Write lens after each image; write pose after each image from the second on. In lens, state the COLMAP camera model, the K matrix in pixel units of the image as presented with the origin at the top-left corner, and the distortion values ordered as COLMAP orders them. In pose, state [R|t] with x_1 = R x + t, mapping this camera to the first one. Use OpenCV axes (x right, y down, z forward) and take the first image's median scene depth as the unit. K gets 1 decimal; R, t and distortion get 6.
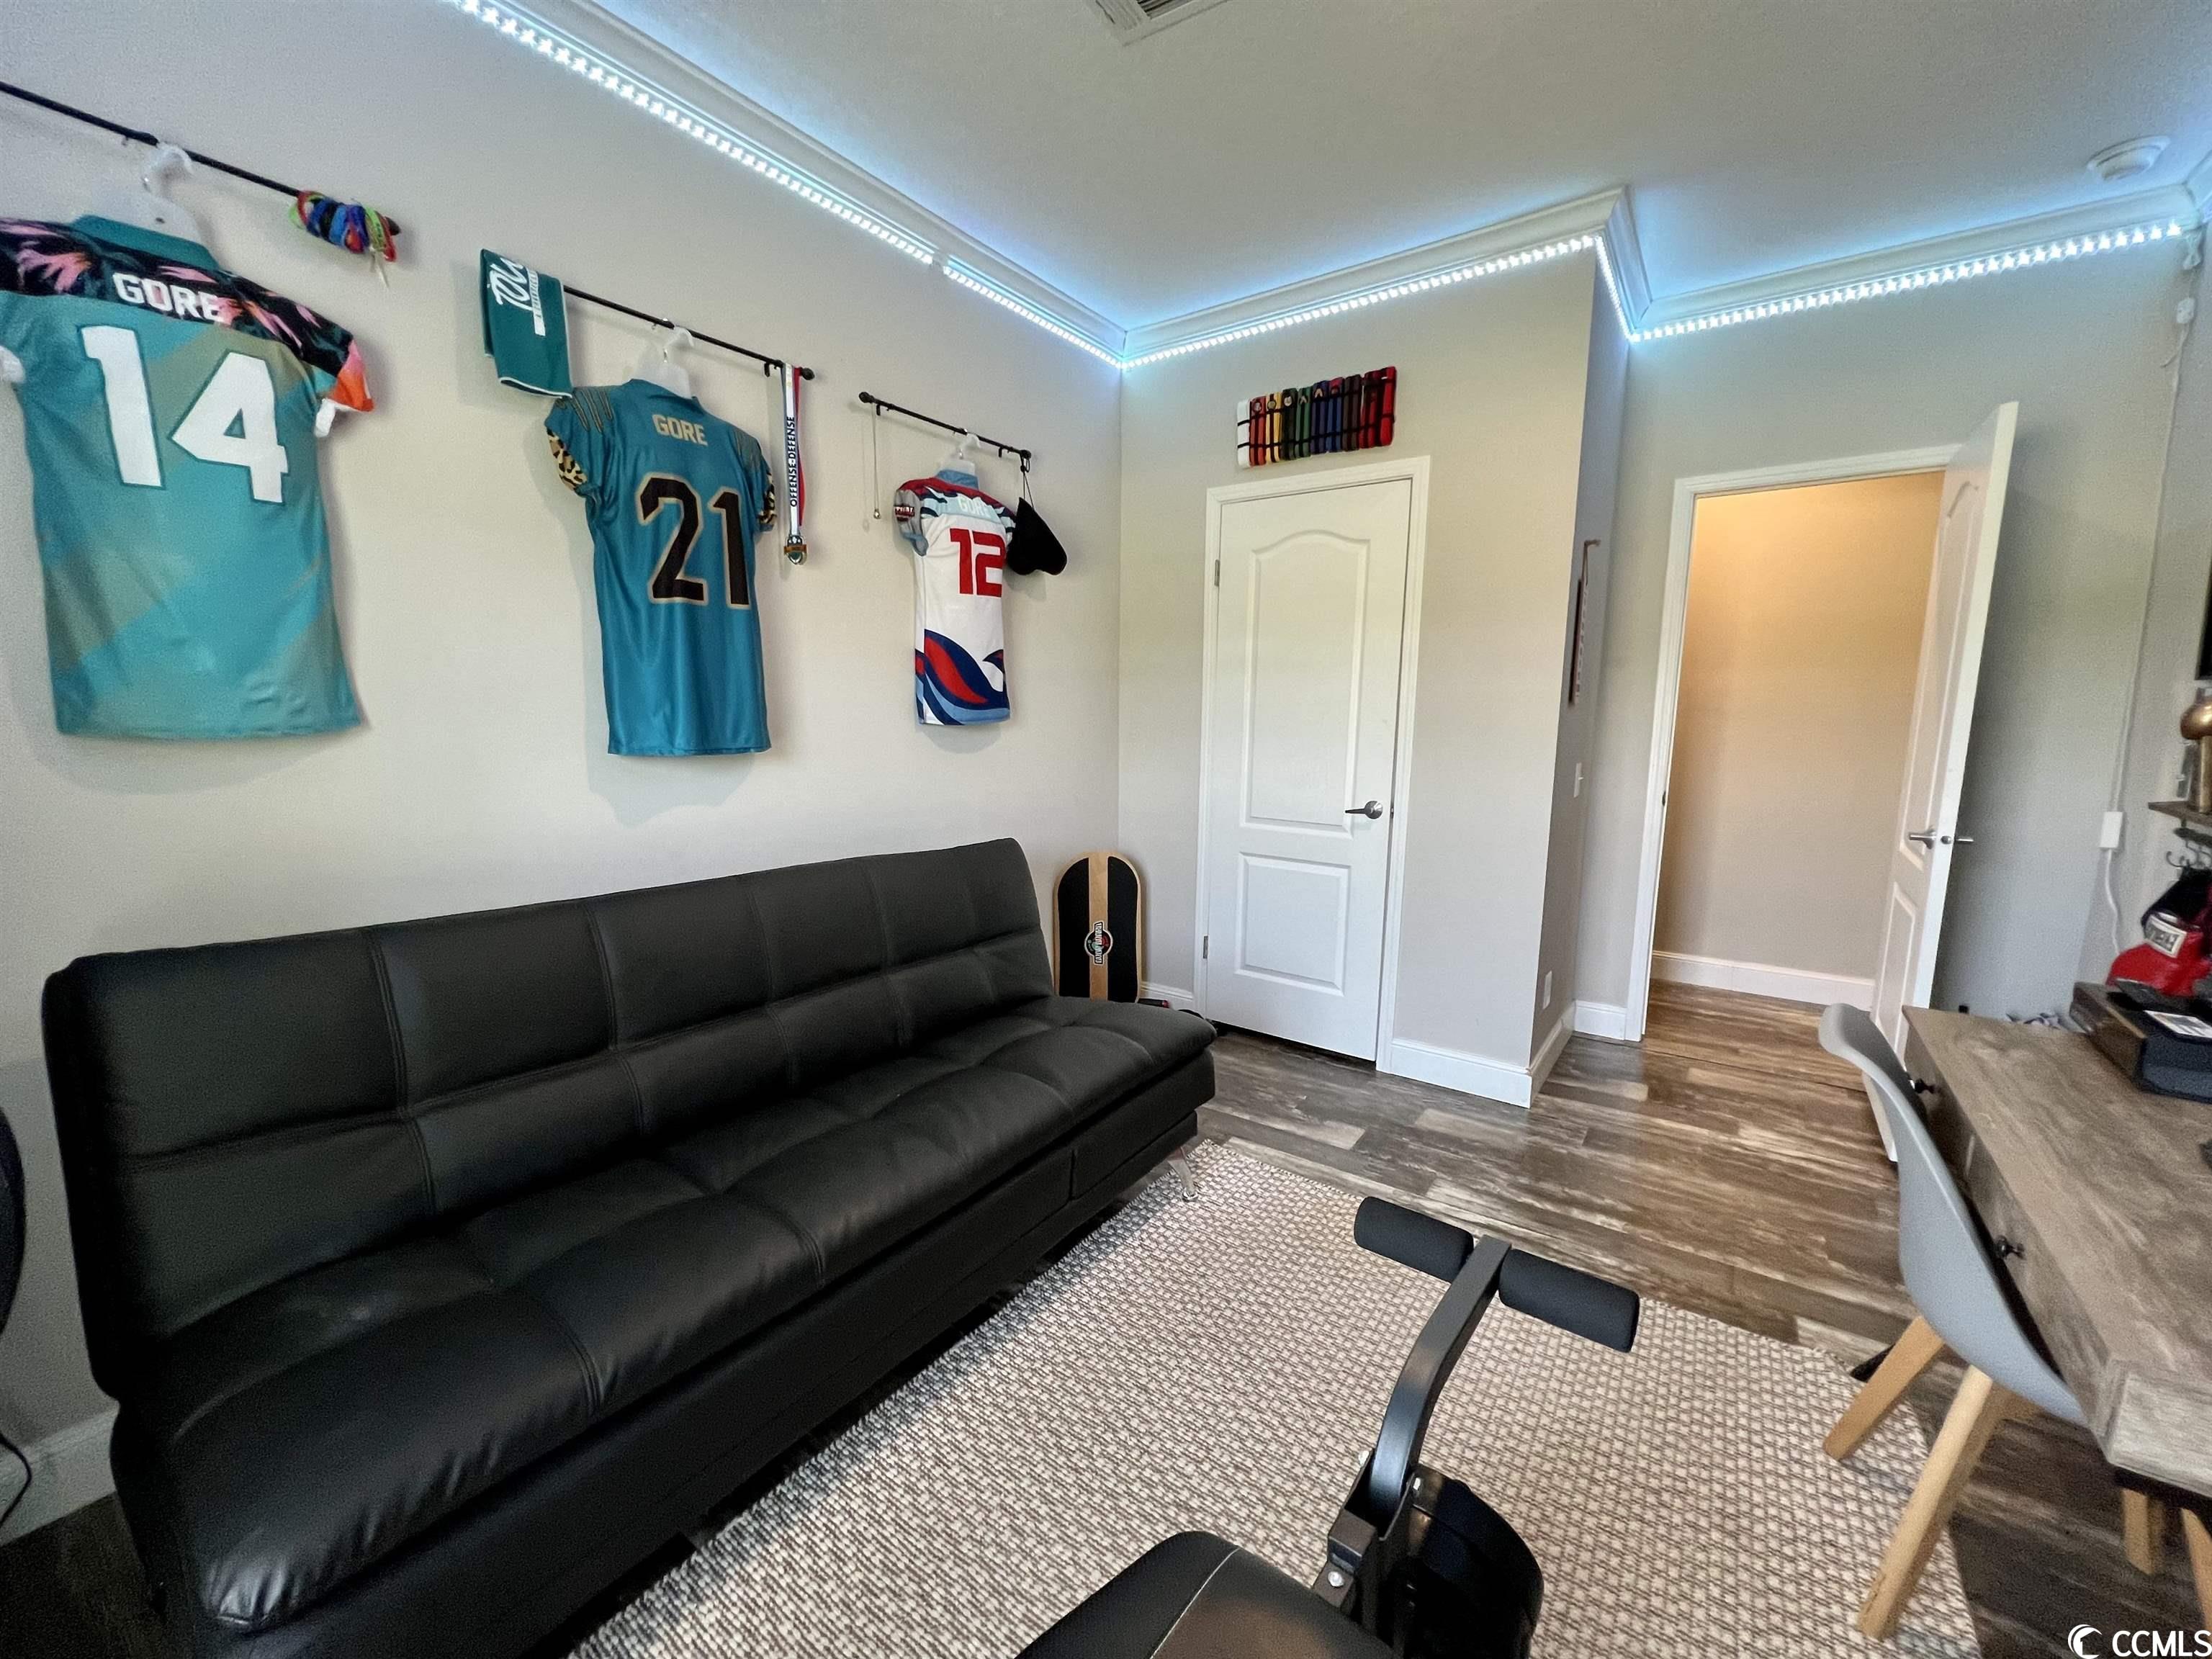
lens RADIAL K [[883.5, 0, 1103.5], [0, 883.5, 832.6], [0, 0, 1]] dist [-0.001609, 0.000049]
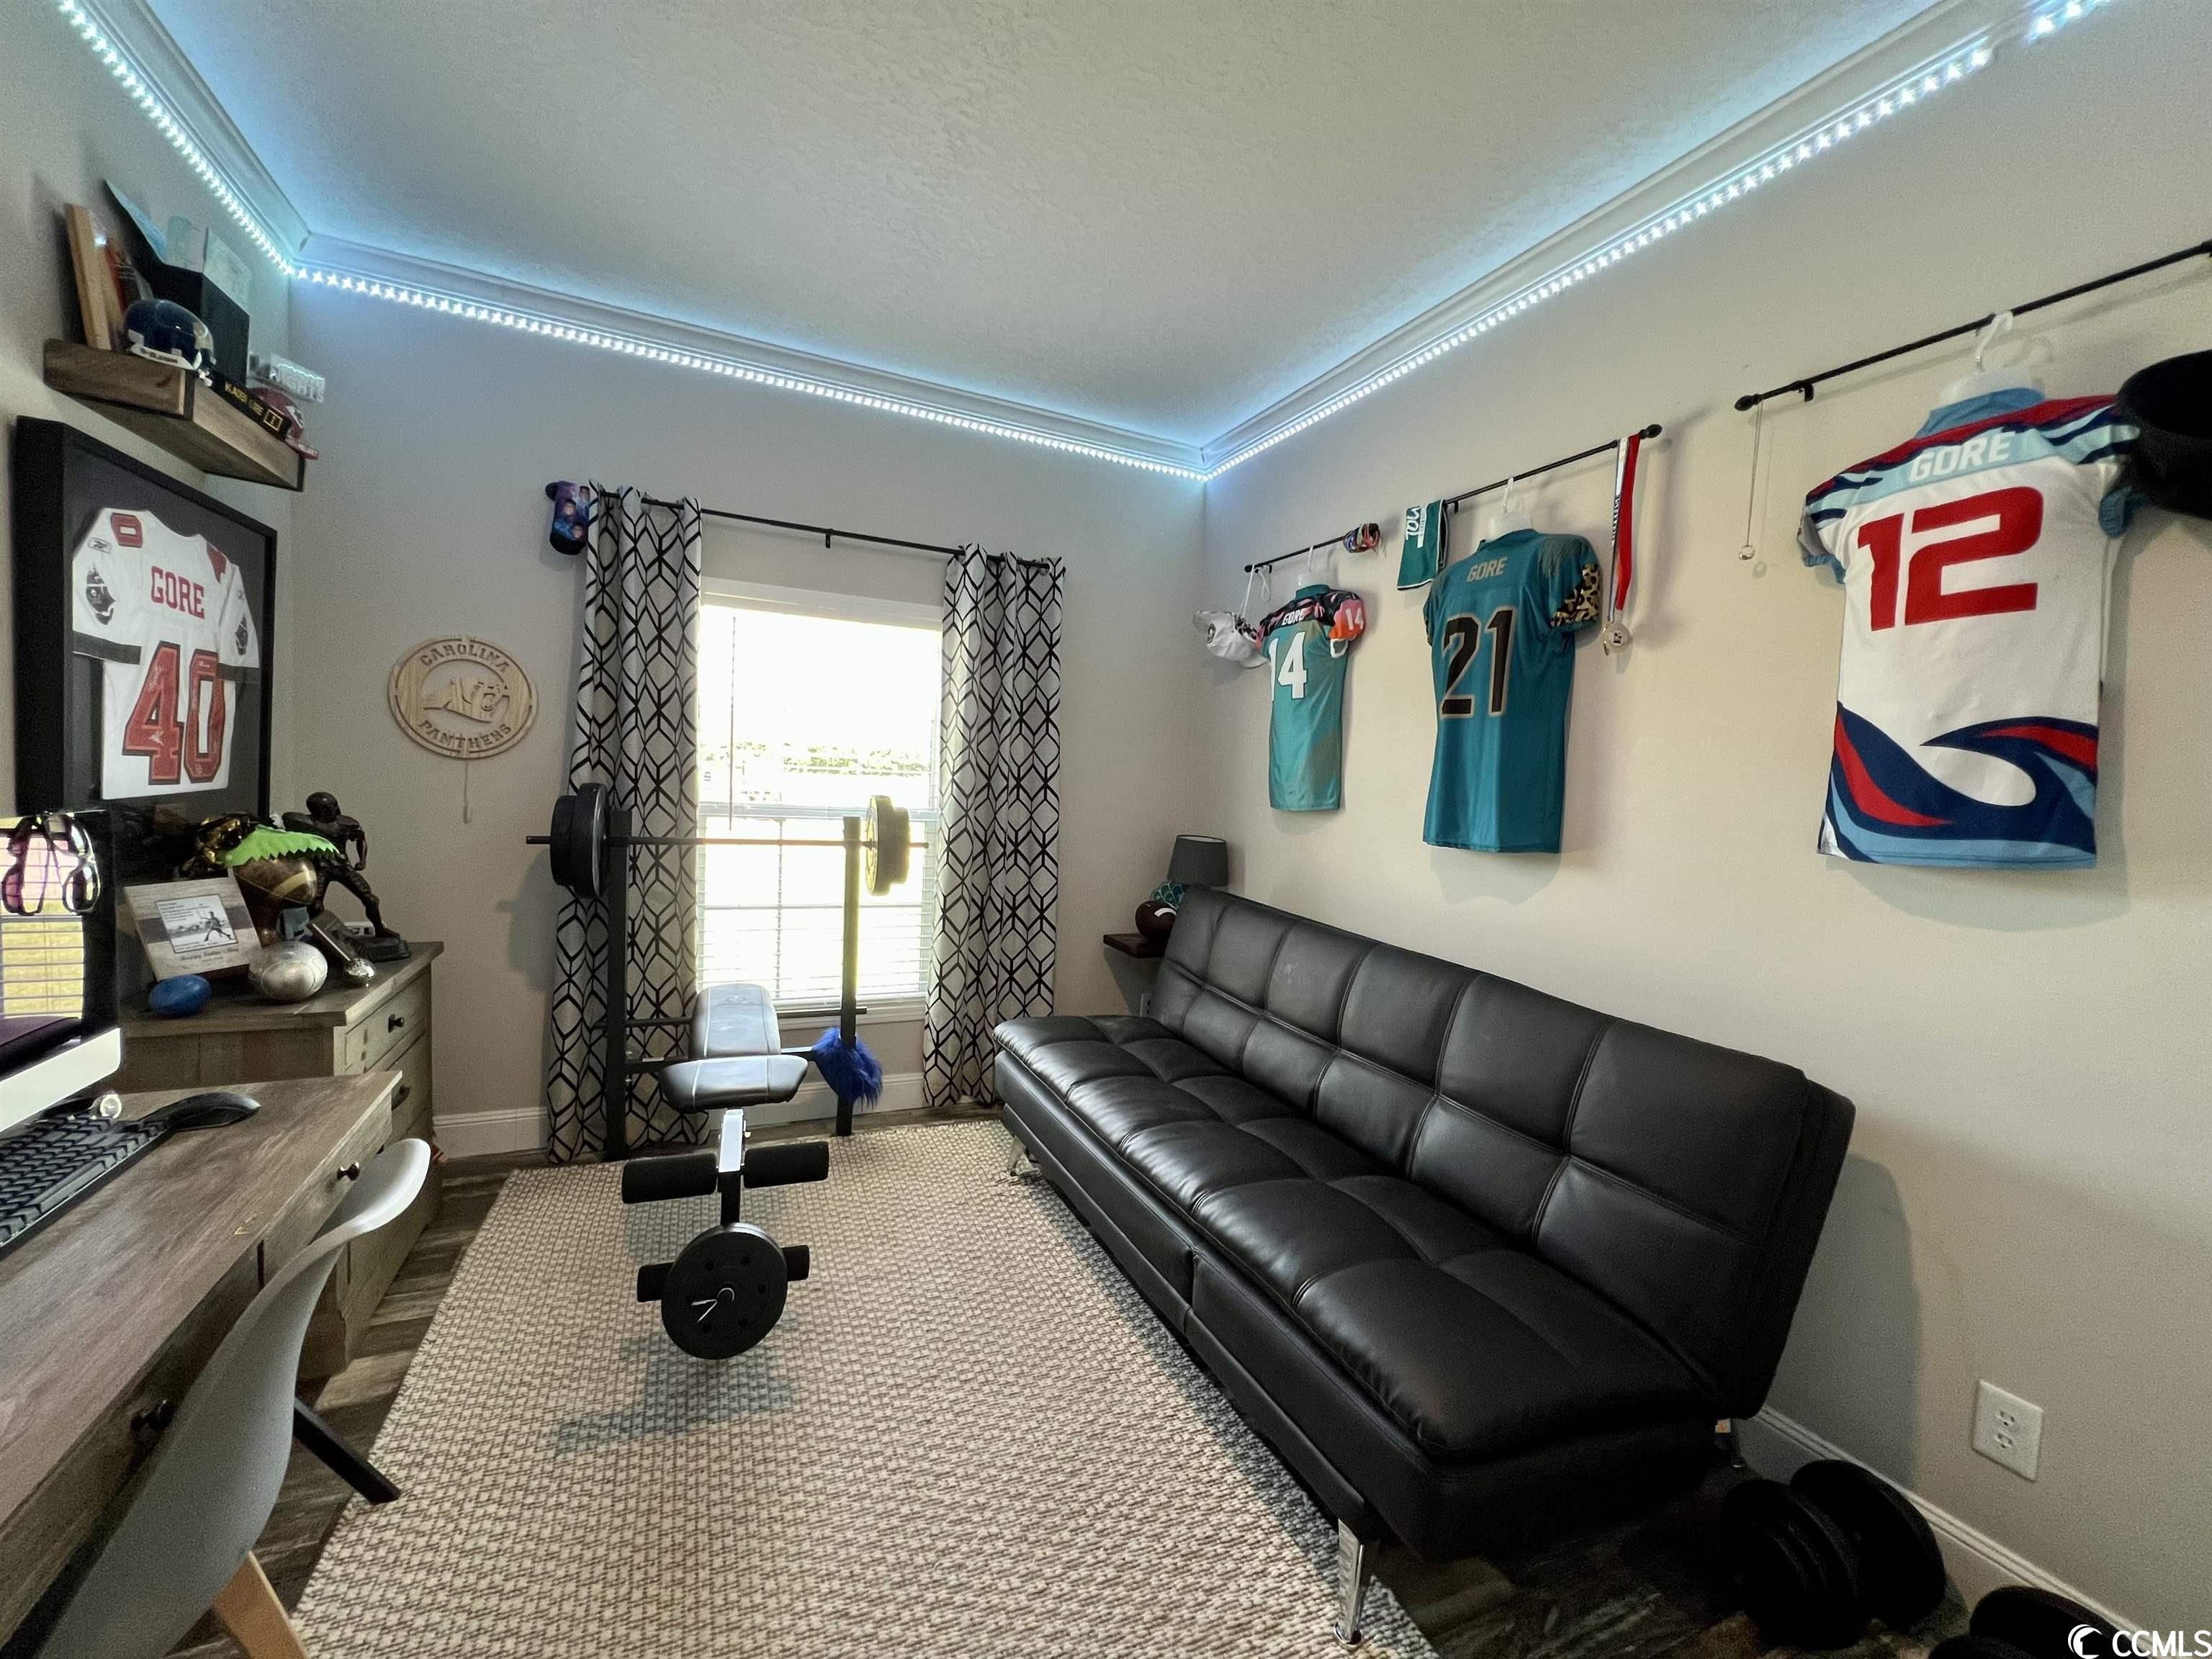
lens RADIAL K [[883.5, 0, 1103.5], [0, 883.5, 832.6], [0, 0, 1]] dist [-0.001609, 0.000049]
pose [[-0.492069, 0.021221, -0.870298, 0.726569], [-0.176708, 0.976456, 0.123721, -0.161476], [0.852433, 0.214668, -0.476734, 1.109620]]
